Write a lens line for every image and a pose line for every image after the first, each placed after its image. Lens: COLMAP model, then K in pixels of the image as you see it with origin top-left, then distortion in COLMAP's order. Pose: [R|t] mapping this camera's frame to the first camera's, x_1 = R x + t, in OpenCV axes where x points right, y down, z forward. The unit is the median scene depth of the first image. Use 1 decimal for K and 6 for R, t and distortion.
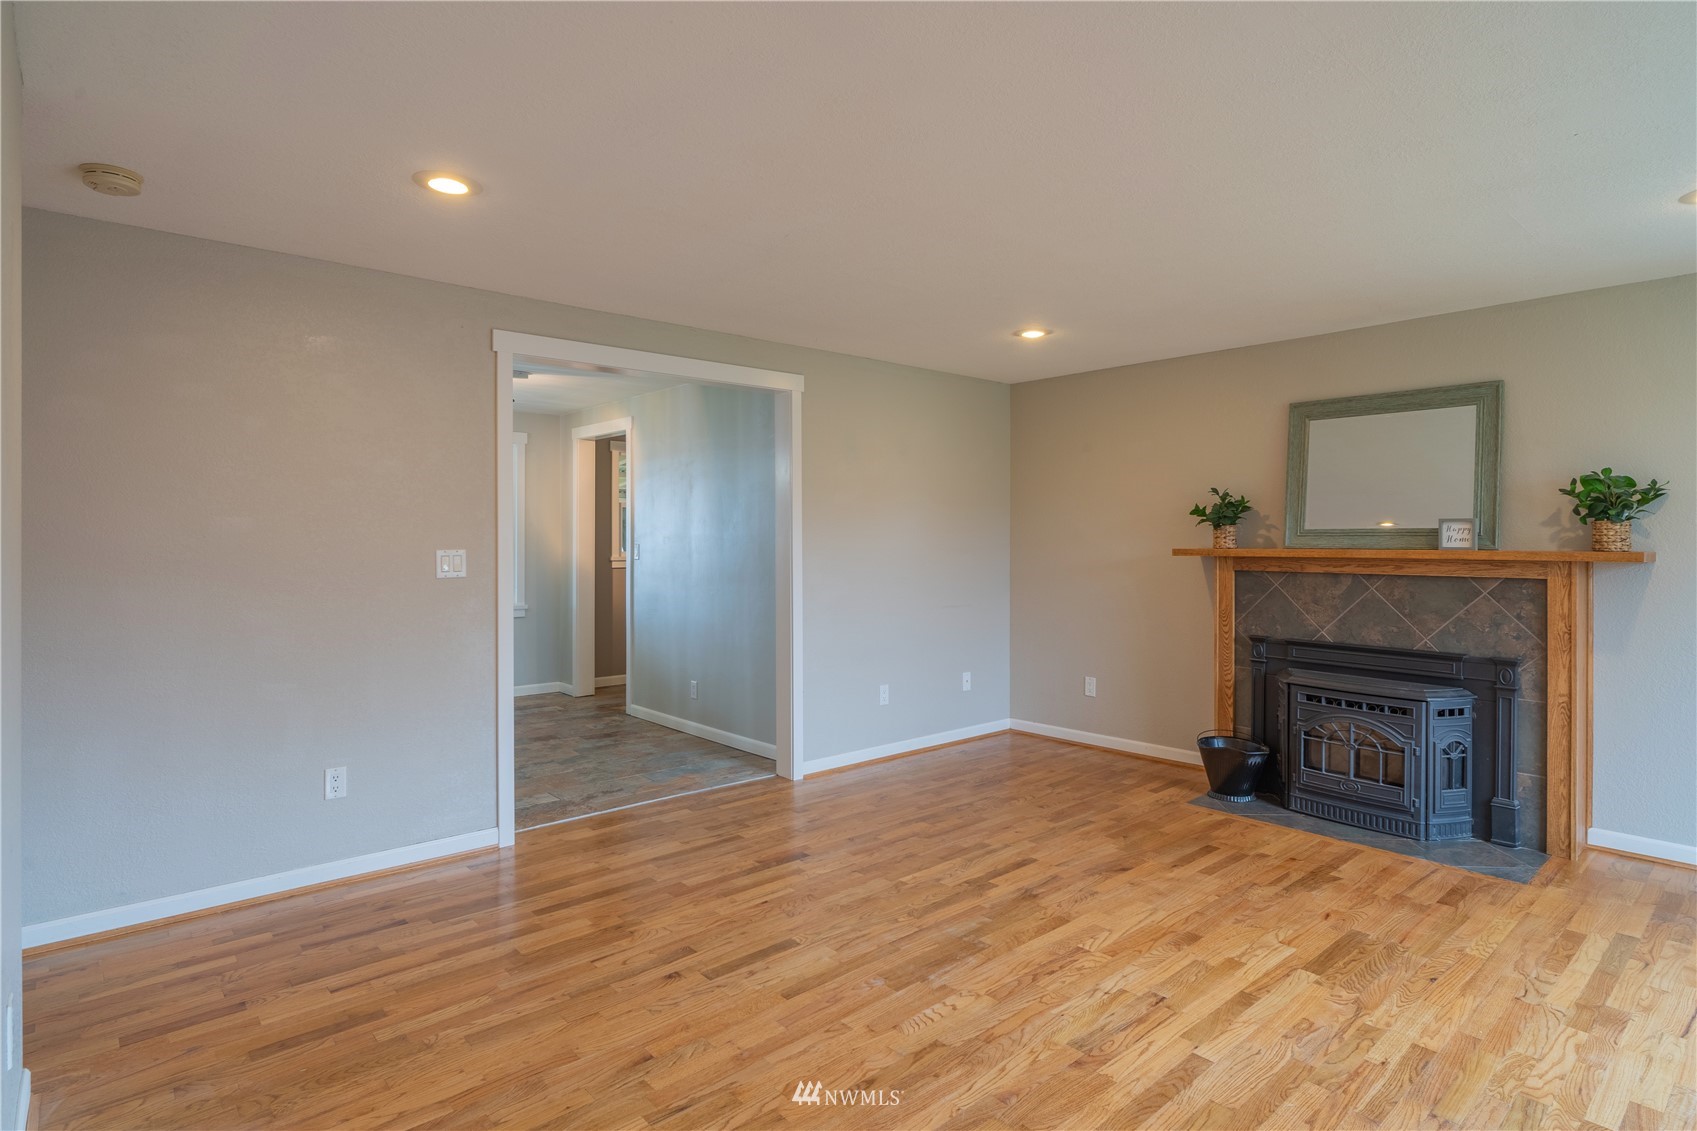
lens RADIAL K [[890.9, 0, 840.1], [0, 890.9, 536.2], [0, 0, 1]] dist [-0.002918, 0.000247]
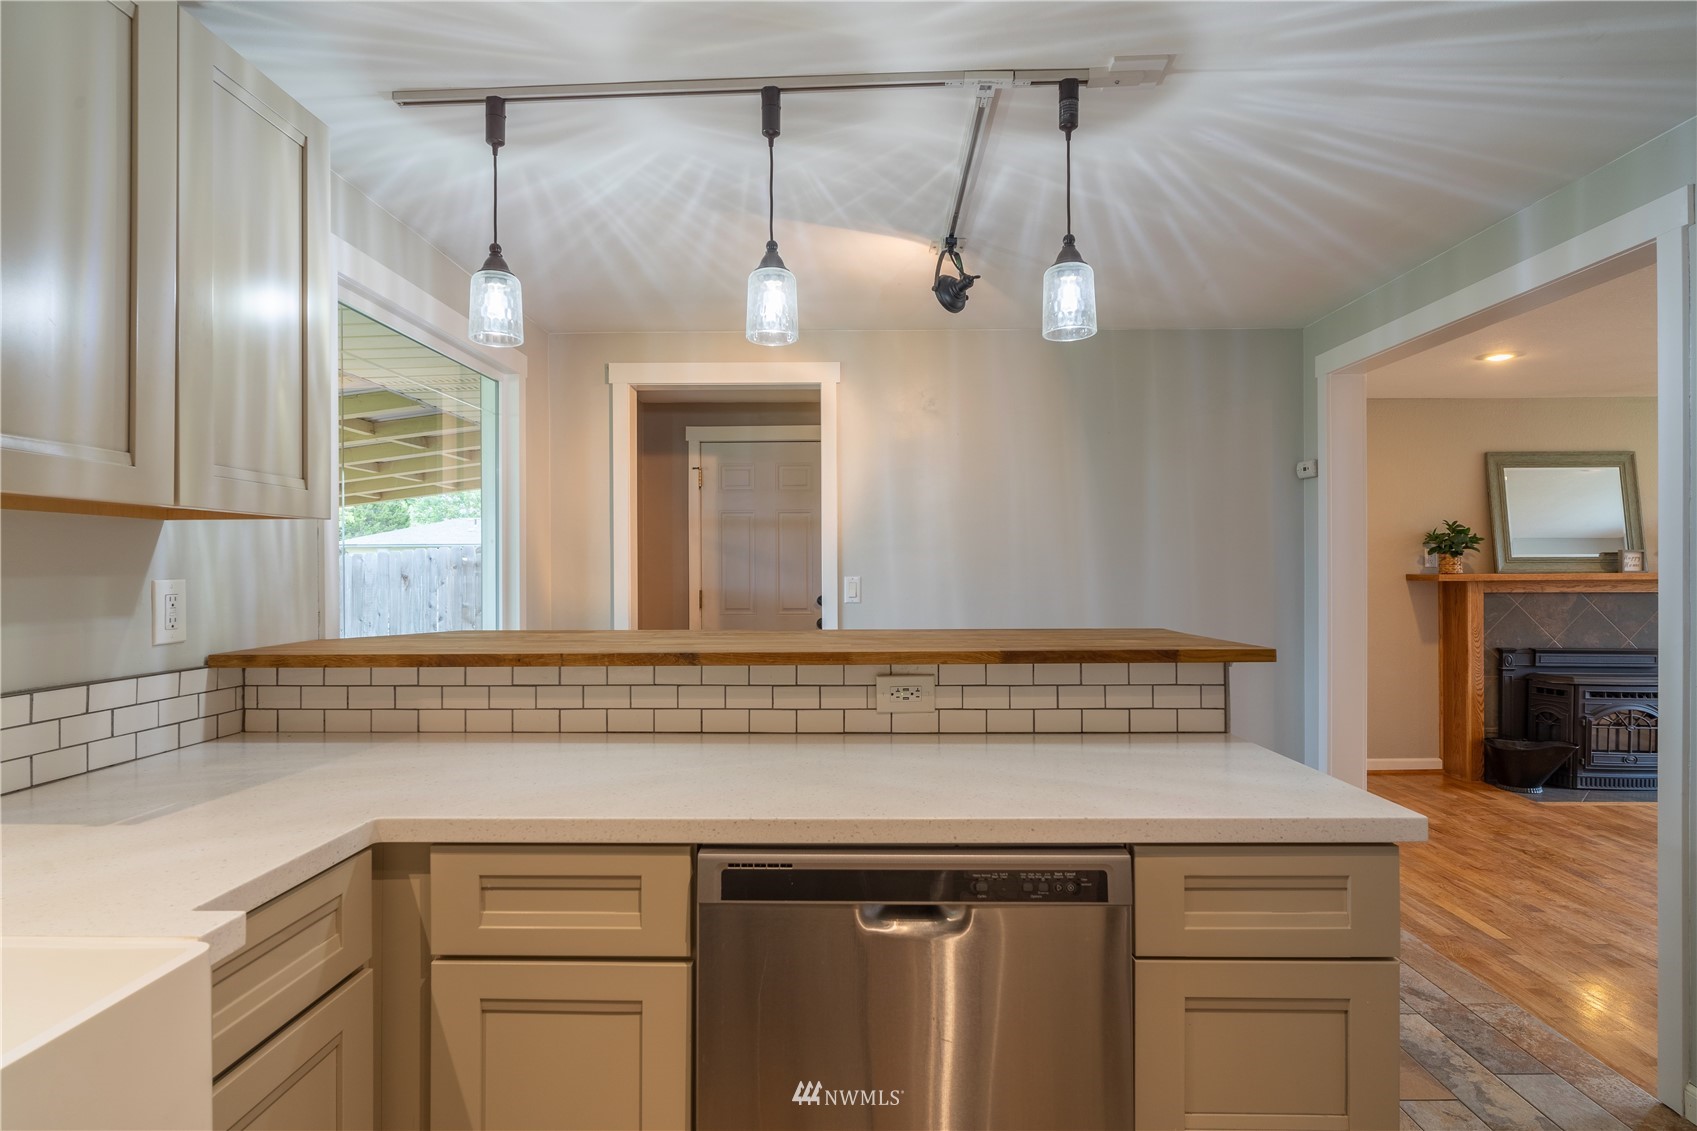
lens RADIAL K [[870.8, 0, 848.5], [0, 870.8, 565.5], [0, 0, 1]] dist [-0.012303, 0.000195]
pose [[0.677868, -0.003434, 0.735175, -1.105321], [-0.000077, 0.999989, 0.004741, -0.002066], [-0.735183, -0.003270, 0.677860, 1.004212]]
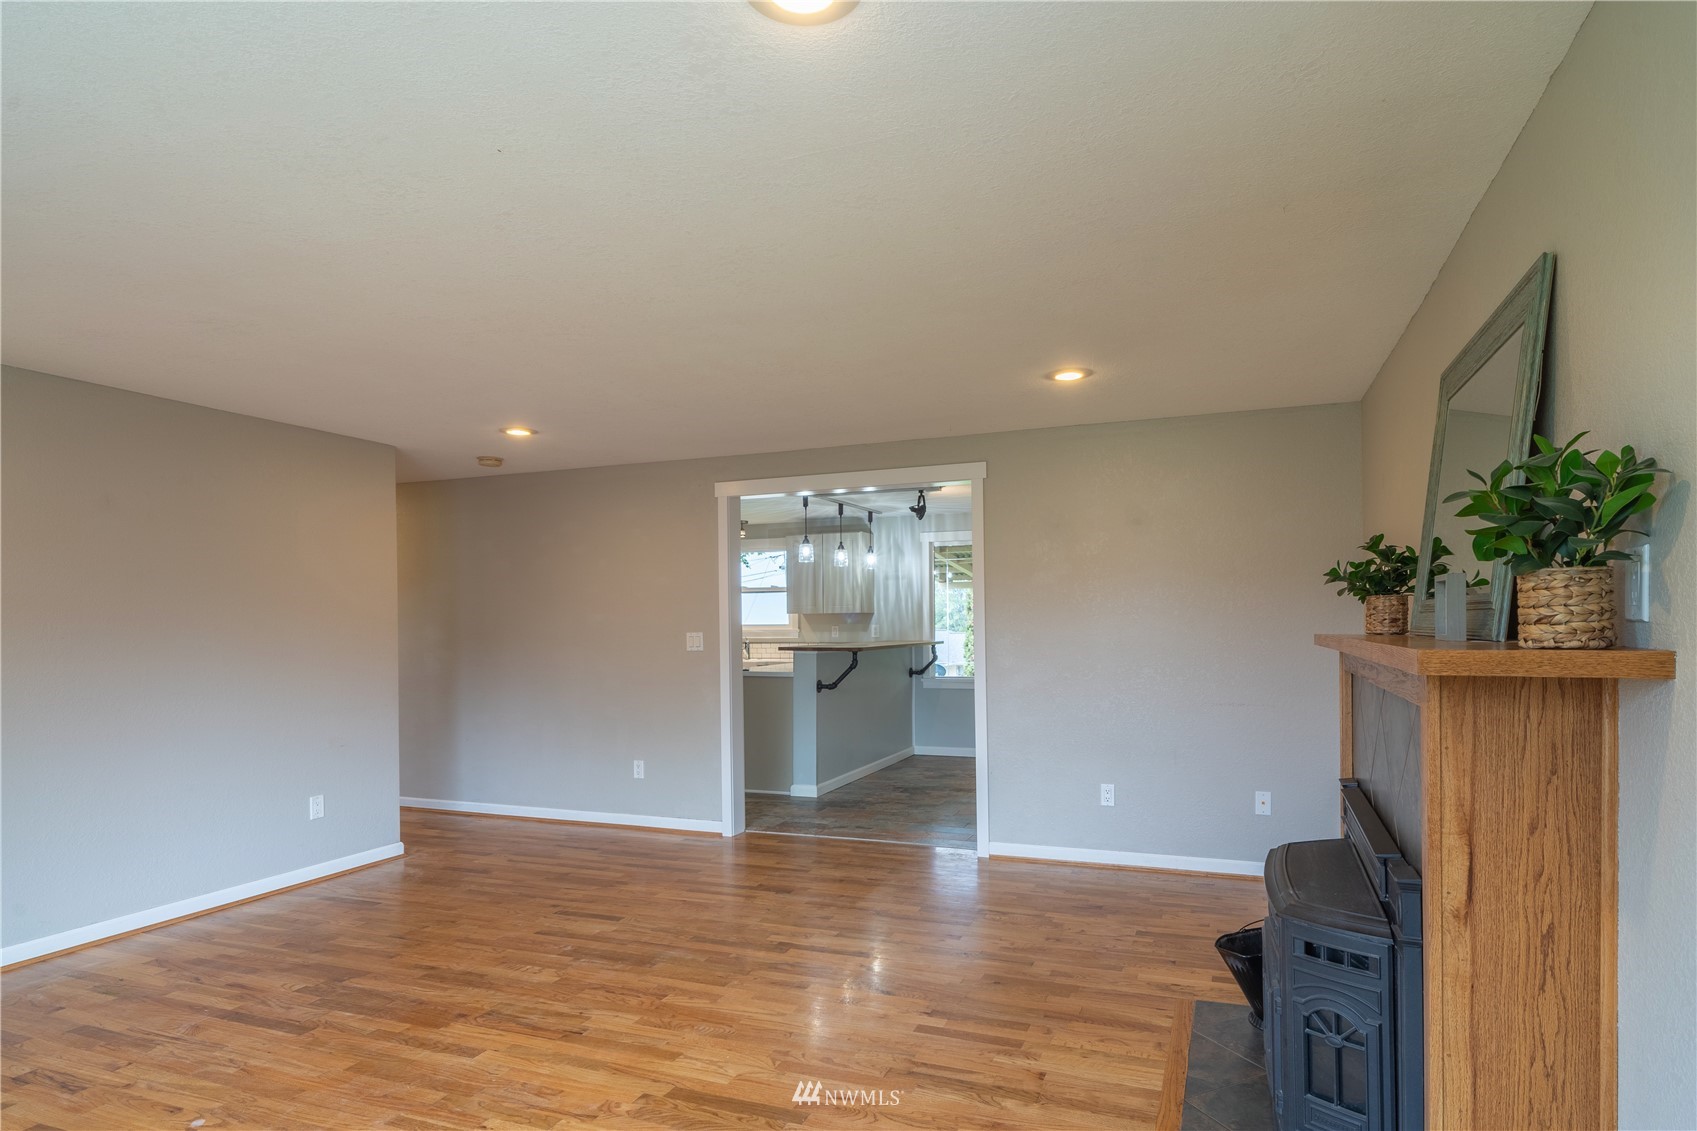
lens RADIAL K [[892.0, 0, 900.0], [0, 892.0, 634.7], [0, 0, 1]] dist [-0.004283, -0.001446]
pose [[0.484443, 0.004883, -0.874809, 0.988361], [0.012310, 0.999847, 0.012398, 0.004212], [0.874736, -0.016775, 0.484309, 0.523491]]
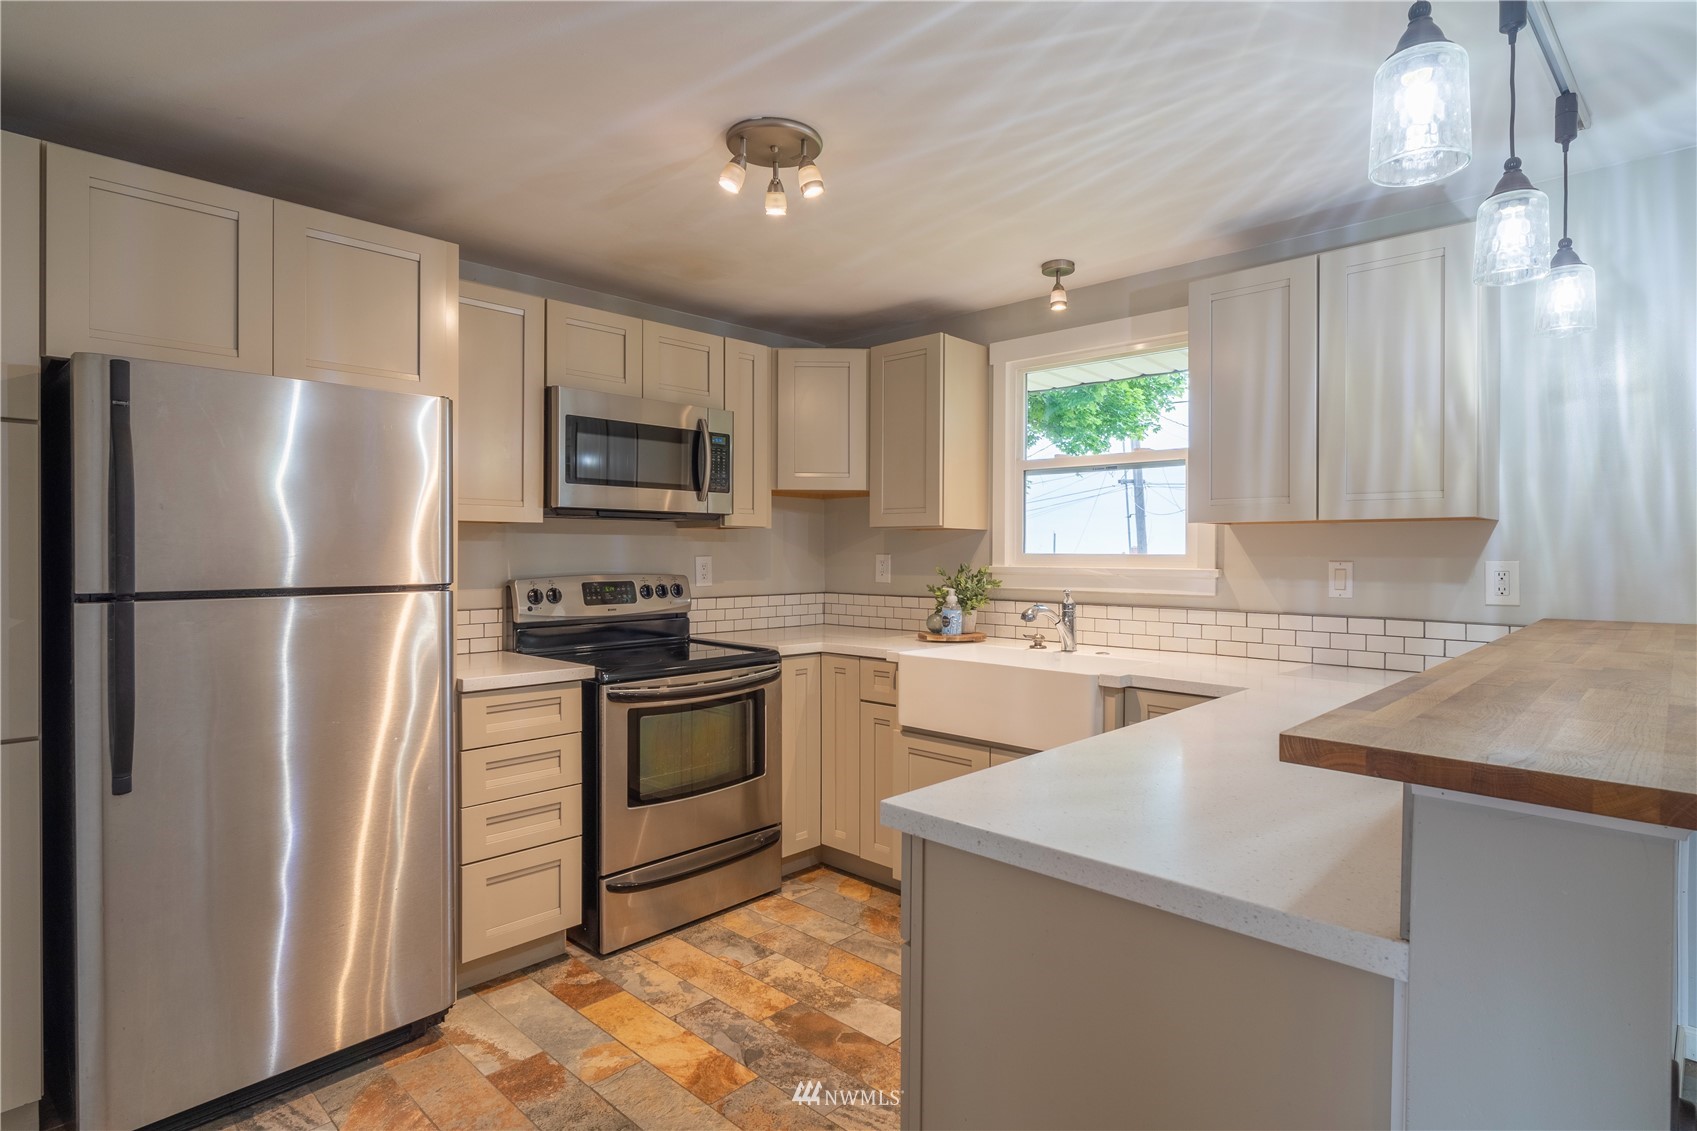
lens RADIAL K [[885.4, 0, 842.2], [0, 885.4, 561.4], [0, 0, 1]] dist [-0.000450, -0.000009]
pose [[0.071282, 0.008762, -0.997418, -0.408297], [0.004959, 0.999946, 0.009139, -0.001010], [0.997444, -0.005598, 0.071235, 1.024708]]
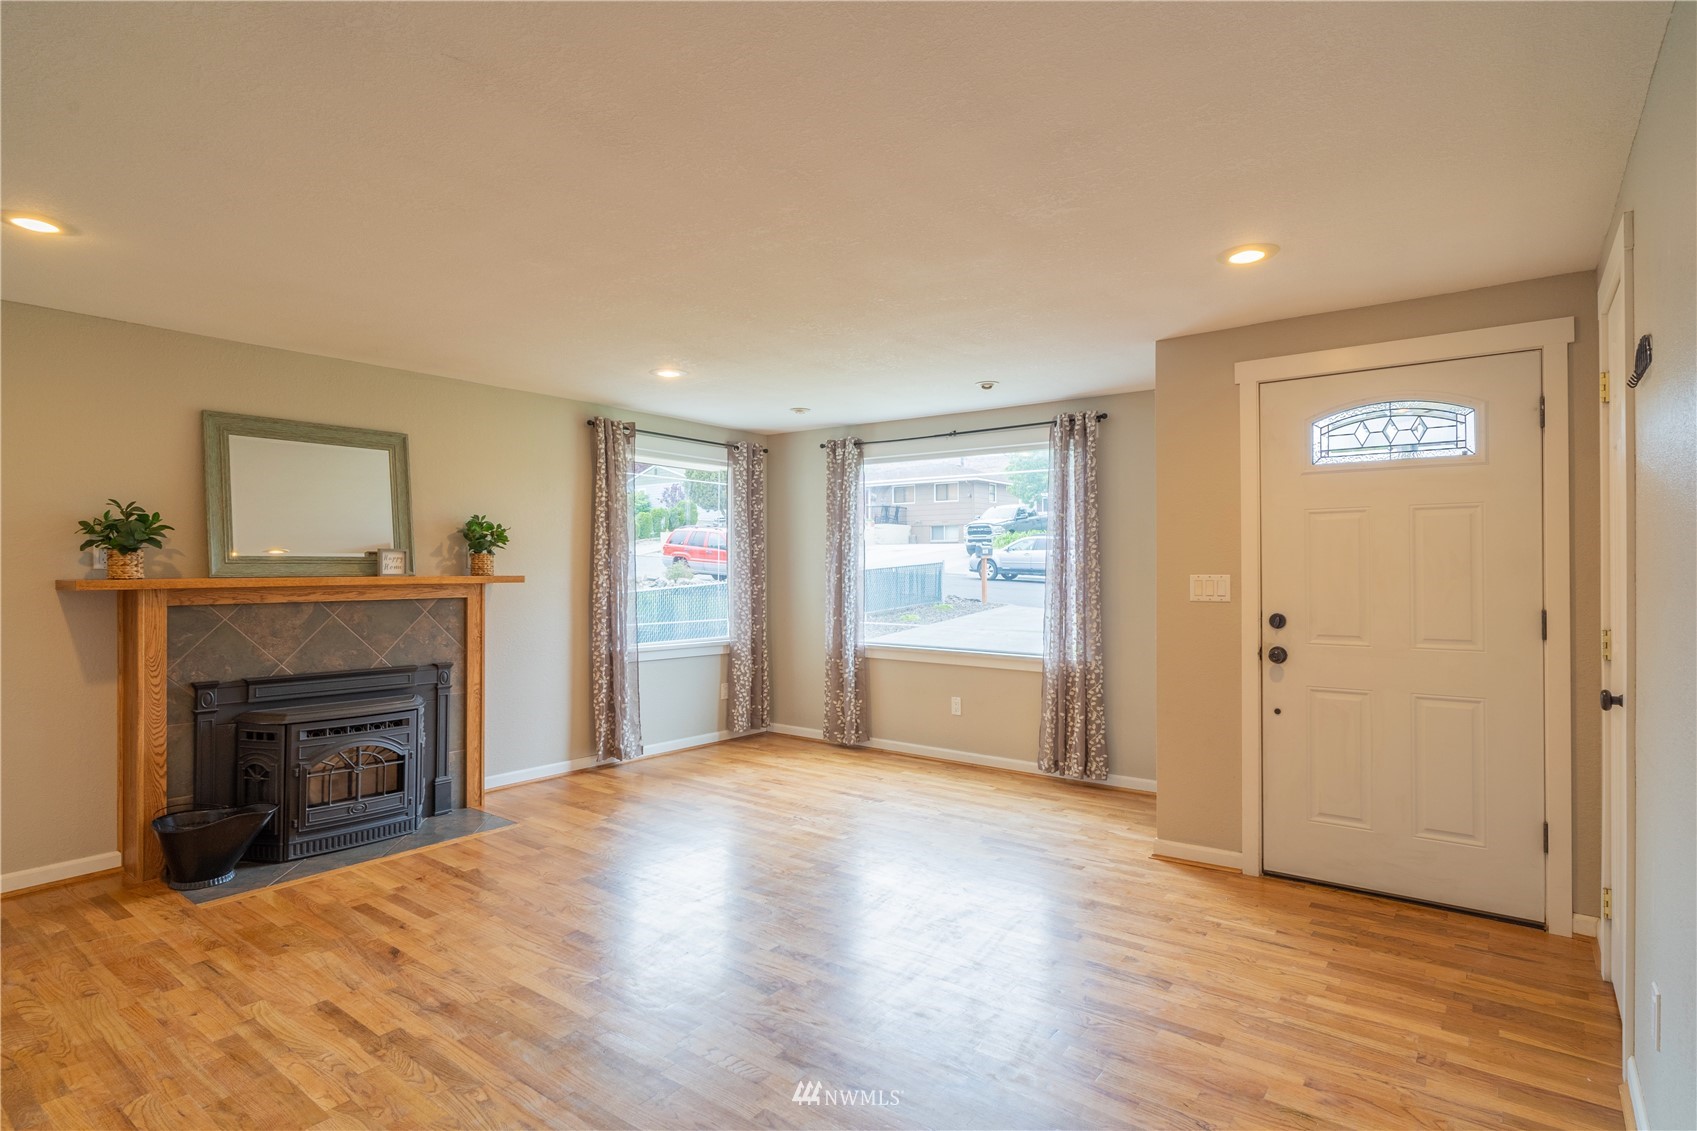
lens RADIAL K [[869.7, 0, 848.5], [0, 869.7, 565.5], [0, 0, 1]] dist [-0.000827, 0.000128]
pose [[-0.197031, -0.002657, 0.980394, -0.528222], [-0.007391, 0.999972, 0.001225, -0.004233], [-0.980369, -0.007004, -0.197046, 0.656628]]
